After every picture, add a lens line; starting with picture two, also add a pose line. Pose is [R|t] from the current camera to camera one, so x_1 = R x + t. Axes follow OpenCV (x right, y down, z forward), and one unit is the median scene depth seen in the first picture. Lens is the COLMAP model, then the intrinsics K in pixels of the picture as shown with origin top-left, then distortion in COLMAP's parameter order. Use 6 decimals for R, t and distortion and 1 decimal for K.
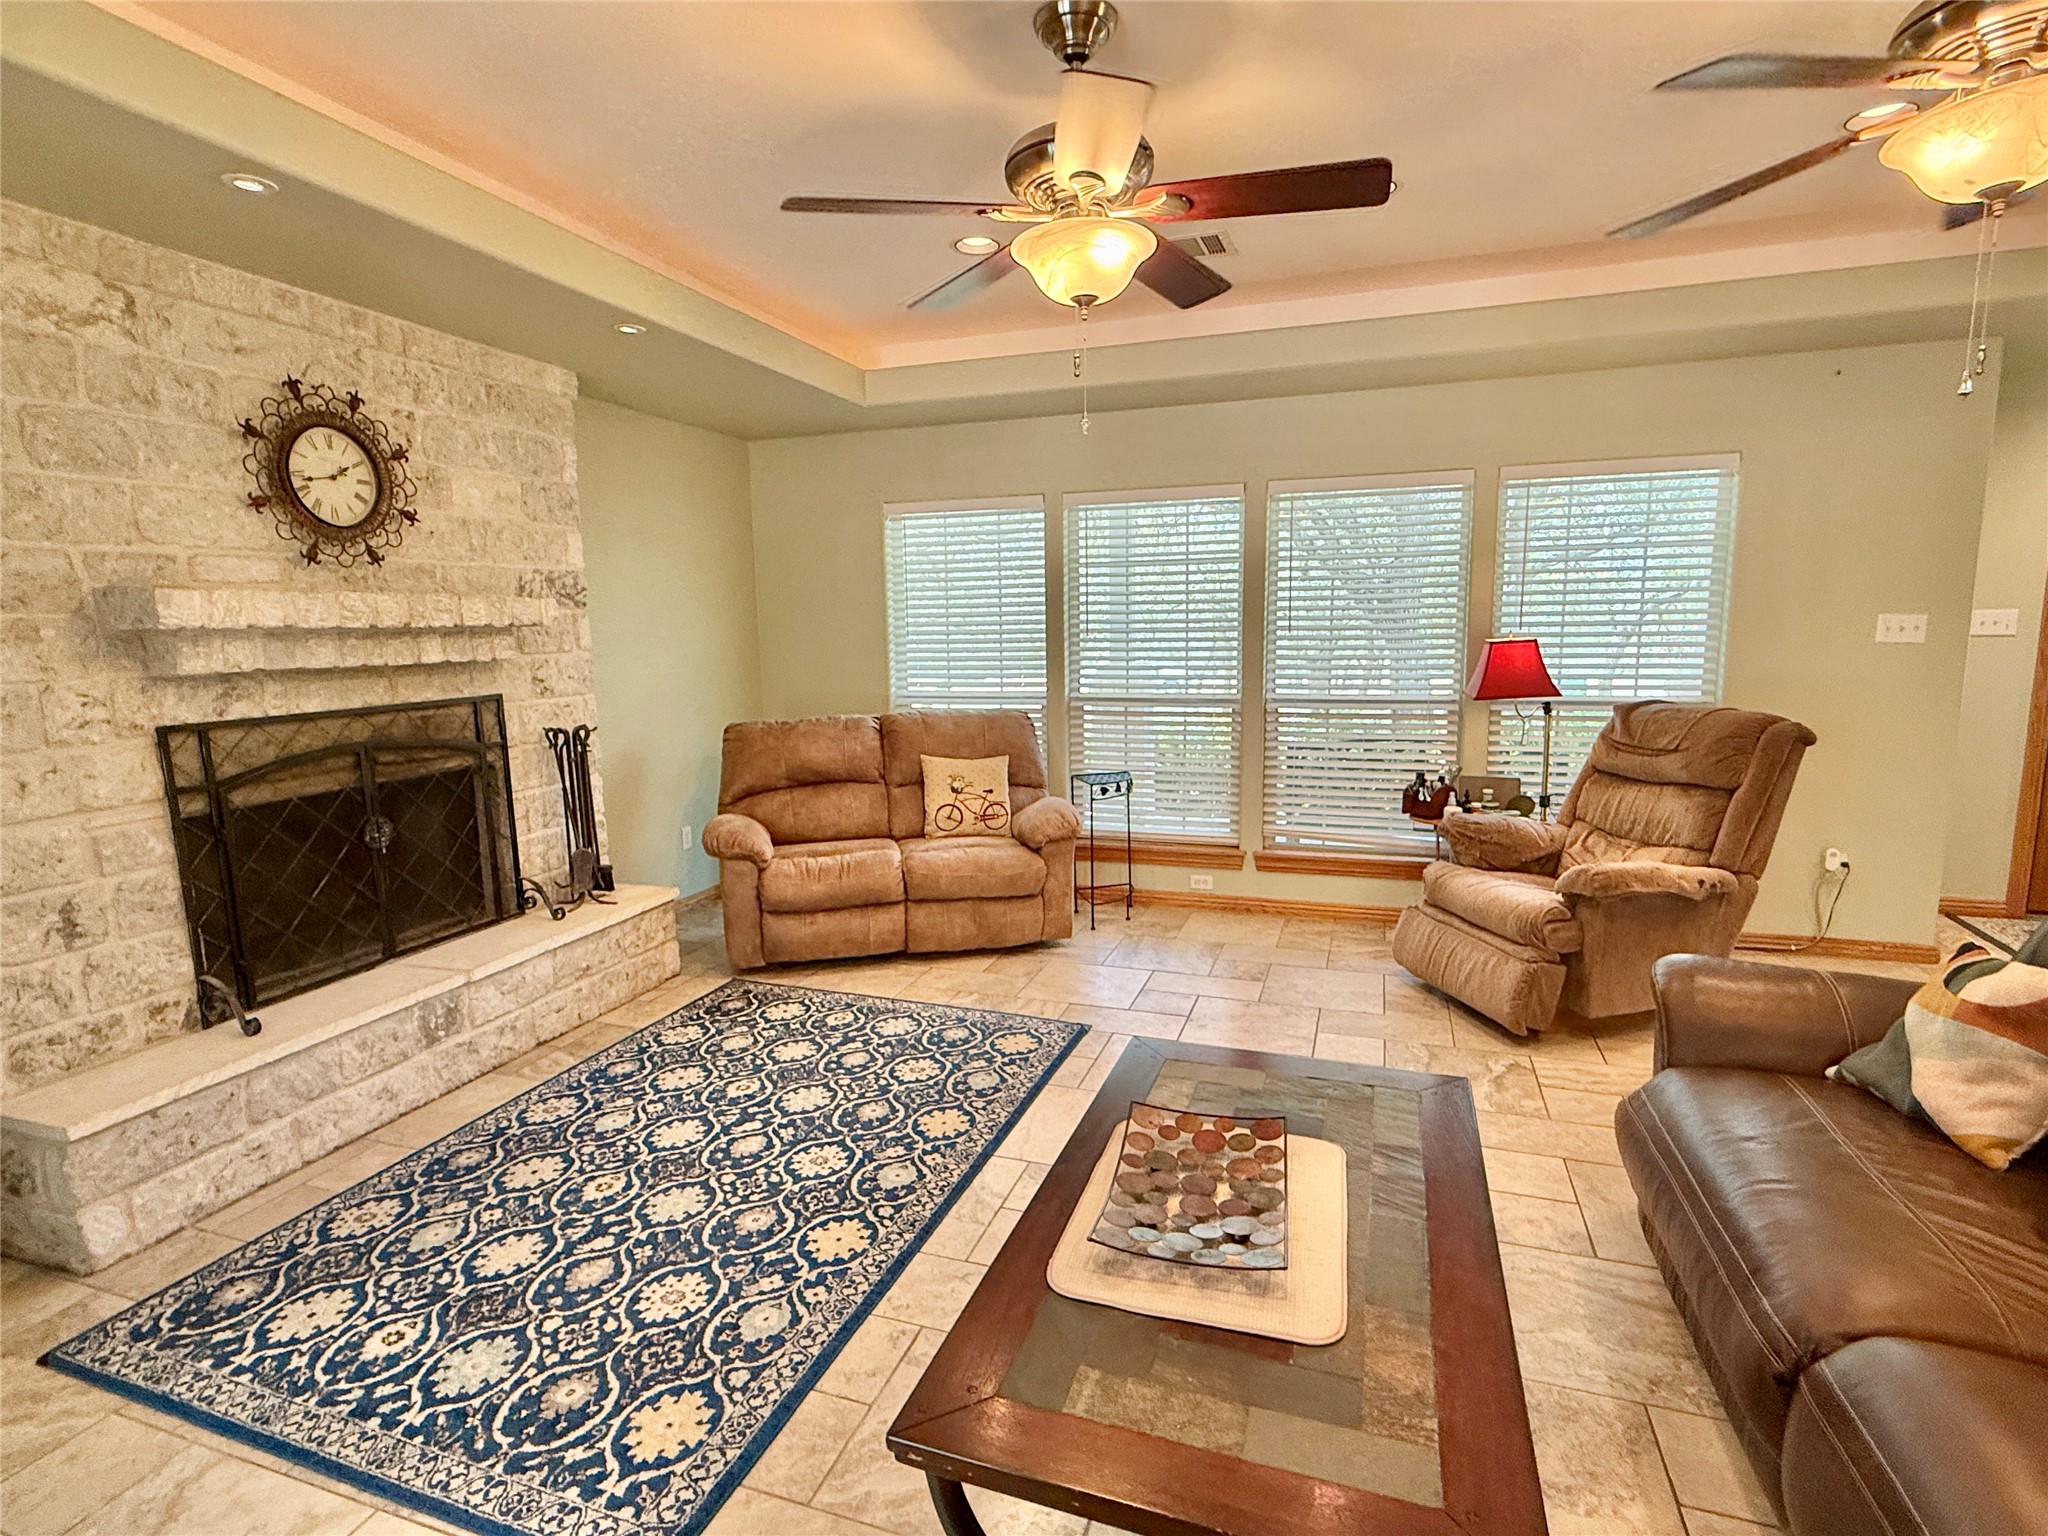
lens RADIAL K [[1000.0, 0, 1024.0], [0, 1000.0, 768.0], [0, 0, 1]] dist [-0.003392, -0.000231]
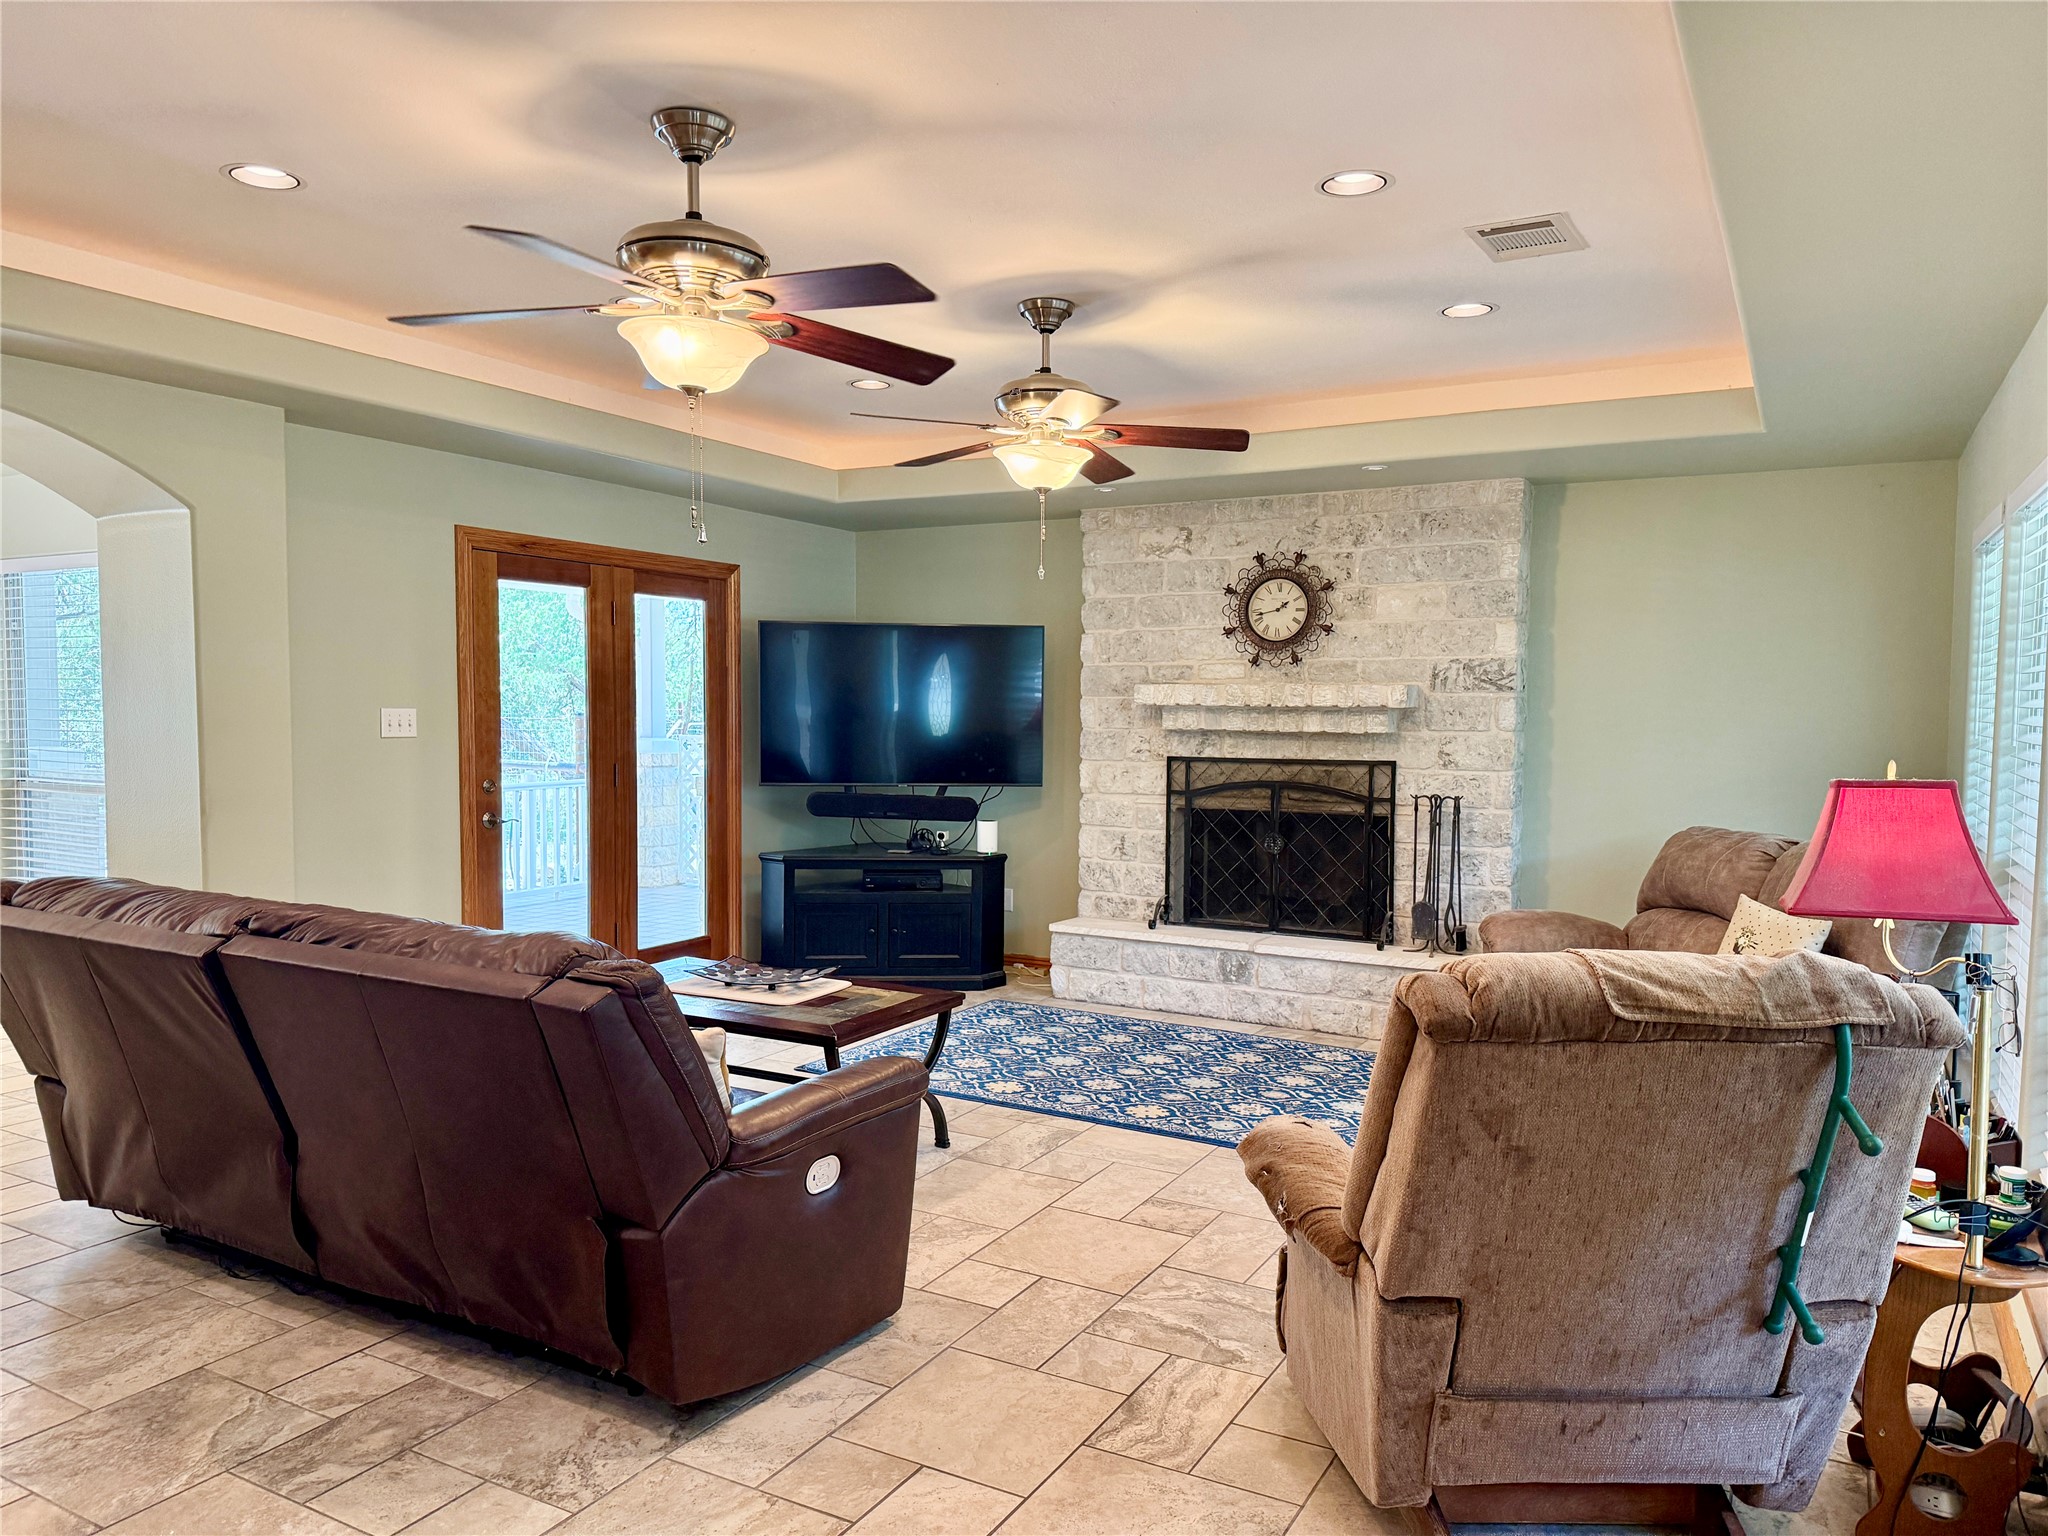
lens RADIAL K [[1428.0, 0, 1024.0], [0, 1428.0, 768.0], [0, 0, 1]] dist [0.007737, 0.000604]
pose [[-0.178620, 0.061783, -0.981976, 1.584574], [-0.144160, 0.985613, 0.088234, -0.189291], [0.973300, 0.157322, -0.167144, 1.033268]]
